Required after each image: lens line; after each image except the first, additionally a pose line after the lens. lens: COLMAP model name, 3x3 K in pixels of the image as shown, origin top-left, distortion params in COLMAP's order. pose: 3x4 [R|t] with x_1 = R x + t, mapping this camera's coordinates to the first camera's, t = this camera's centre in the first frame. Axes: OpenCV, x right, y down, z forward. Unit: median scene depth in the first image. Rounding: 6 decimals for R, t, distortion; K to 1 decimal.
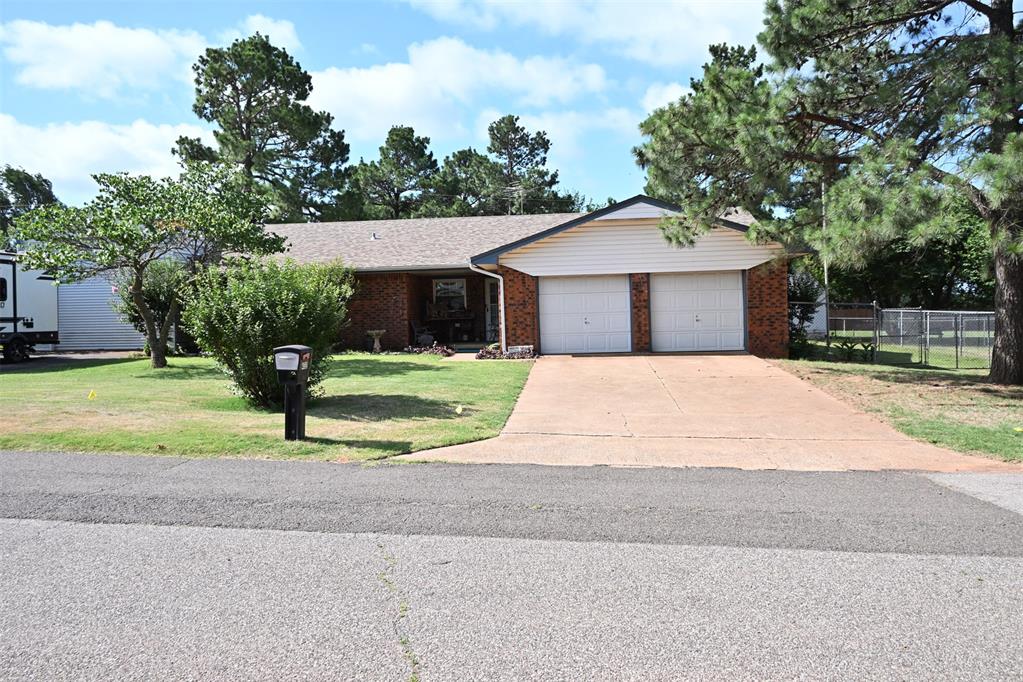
lens RADIAL K [[865.5, 0, 511.5], [0, 865.5, 341.0], [0, 0, 1]] dist [-0.004955, -0.010255]
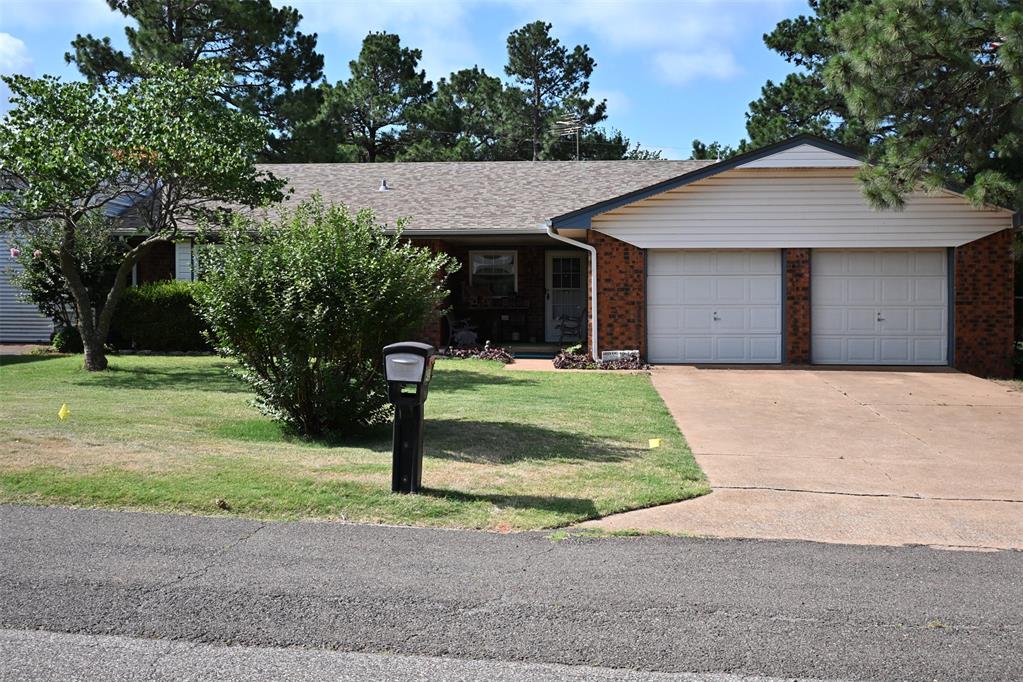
lens RADIAL K [[1204.0, 0, 511.5], [0, 1204.0, 341.0], [0, 0, 1]] dist [-0.009882, 0.025556]
pose [[0.999499, 0.024610, 0.019924, -0.093028], [-0.024583, 0.999696, -0.001637, 0.001669], [-0.019959, 0.001146, 0.999800, 0.057965]]
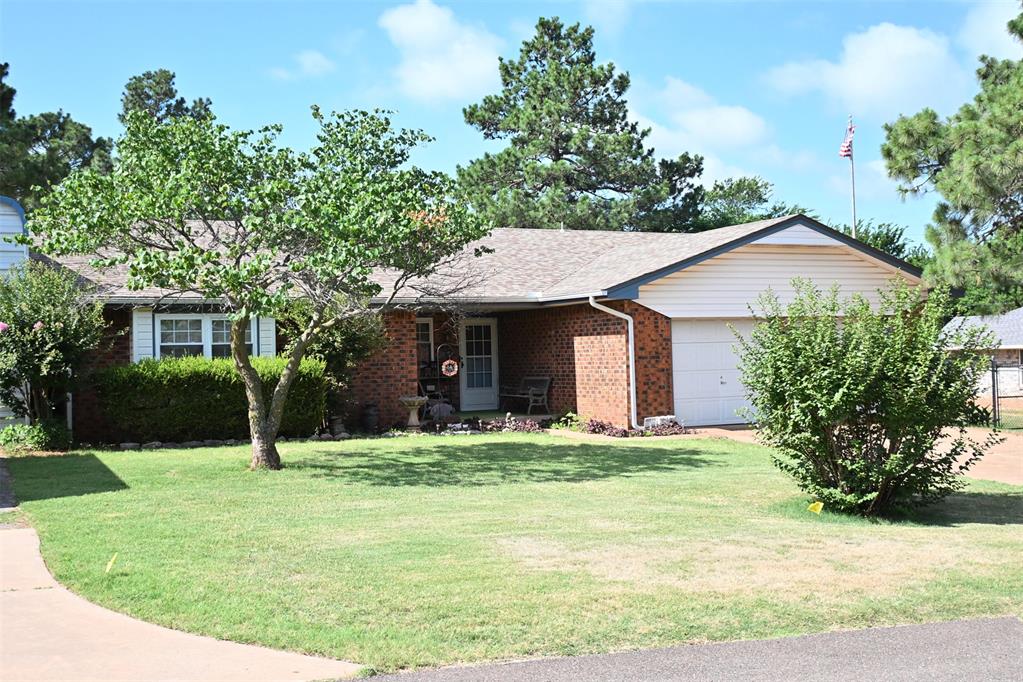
lens RADIAL K [[1204.0, 0, 511.5], [0, 1204.0, 341.0], [0, 0, 1]] dist [-0.009882, 0.025556]
pose [[0.862934, 0.015408, 0.505081, -0.580112], [0.013426, 0.998483, -0.053399, -0.005018], [-0.505138, 0.052861, 0.861418, 0.217369]]
